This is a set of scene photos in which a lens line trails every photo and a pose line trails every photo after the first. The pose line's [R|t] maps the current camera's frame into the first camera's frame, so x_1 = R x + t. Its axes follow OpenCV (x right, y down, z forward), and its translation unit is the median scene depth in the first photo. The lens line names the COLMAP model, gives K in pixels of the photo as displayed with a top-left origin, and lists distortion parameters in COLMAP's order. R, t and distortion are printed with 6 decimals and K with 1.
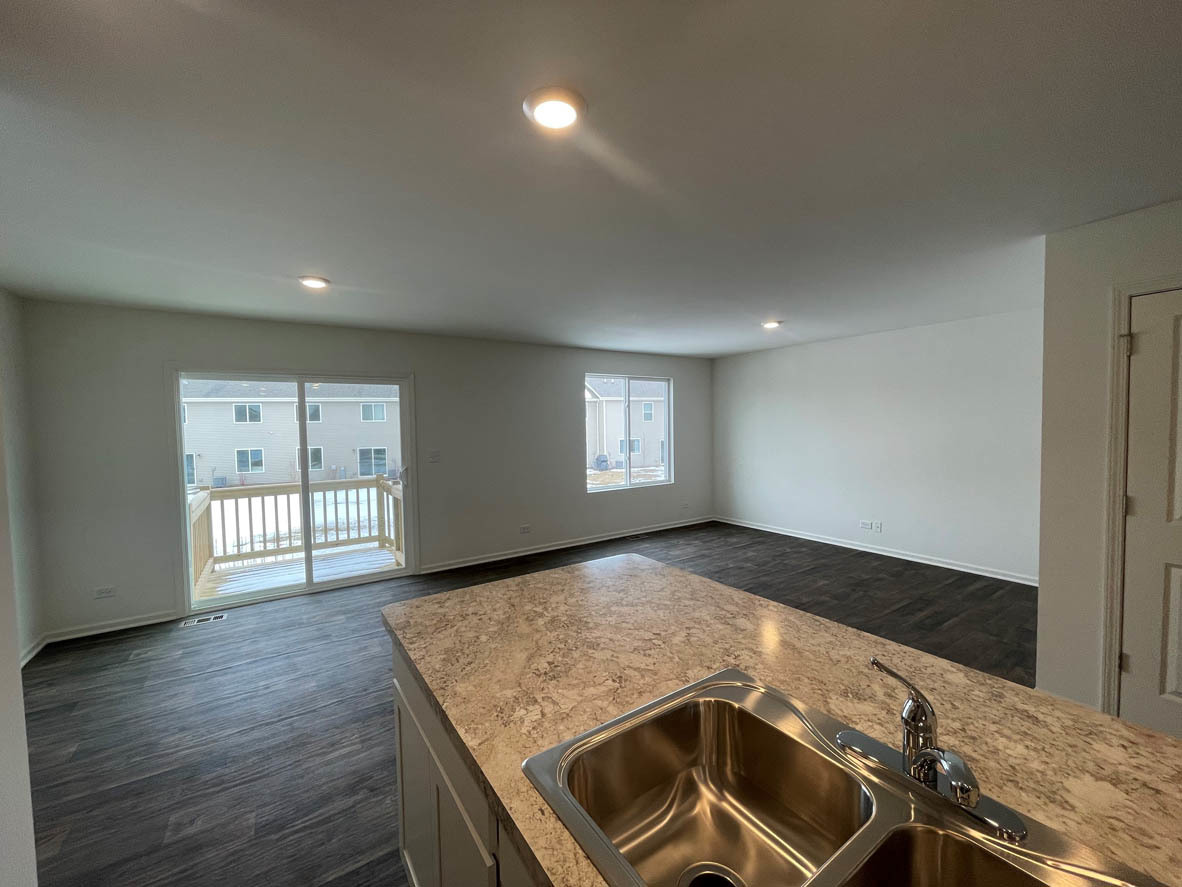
lens RADIAL K [[477.1, 0, 591.0], [0, 477.1, 443.5], [0, 0, 1]] dist [-0.007747, -0.000025]
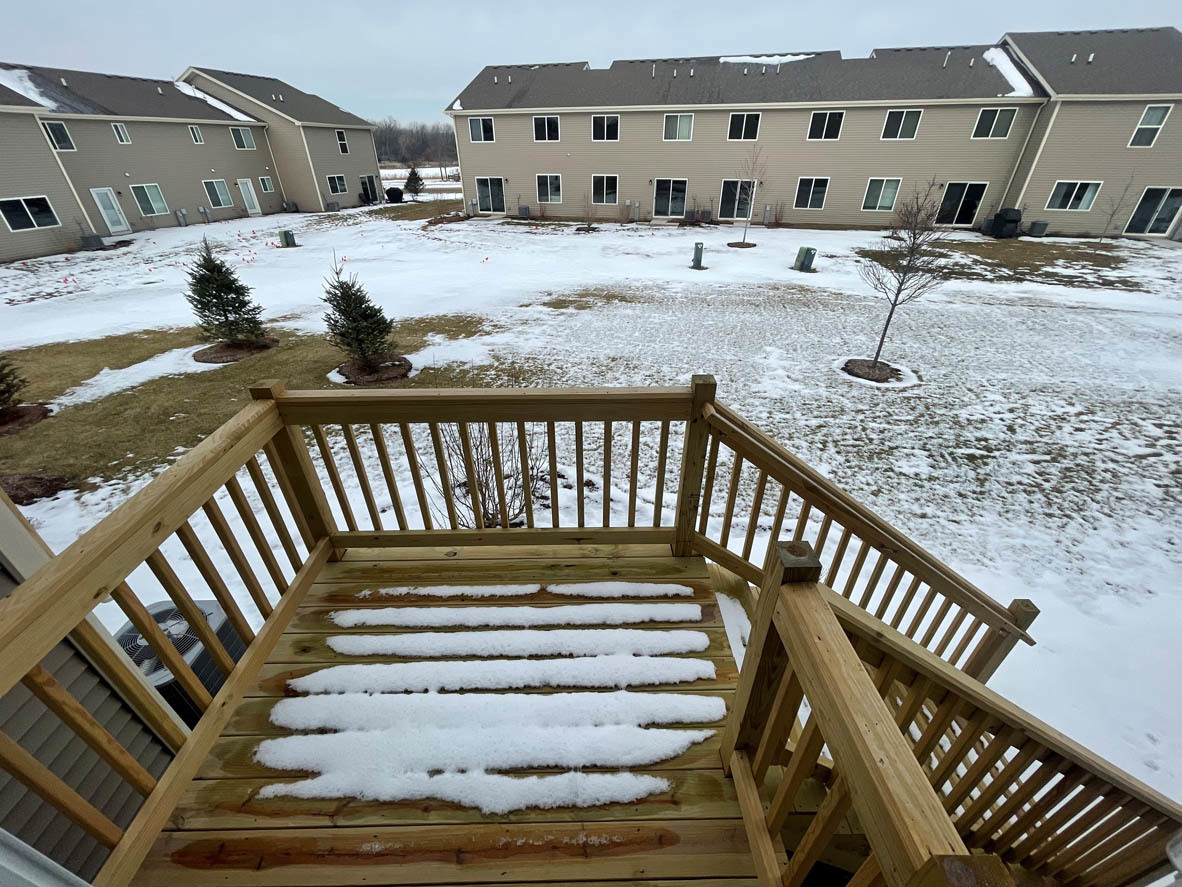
lens RADIAL K [[477.1, 0, 591.0], [0, 477.1, 443.5], [0, 0, 1]] dist [-0.007747, -0.000025]
pose [[0.839893, 0.298088, -0.453567, -0.075894], [-0.029501, 0.859518, 0.510253, -0.013431], [0.541949, -0.415178, 0.730697, 0.153825]]
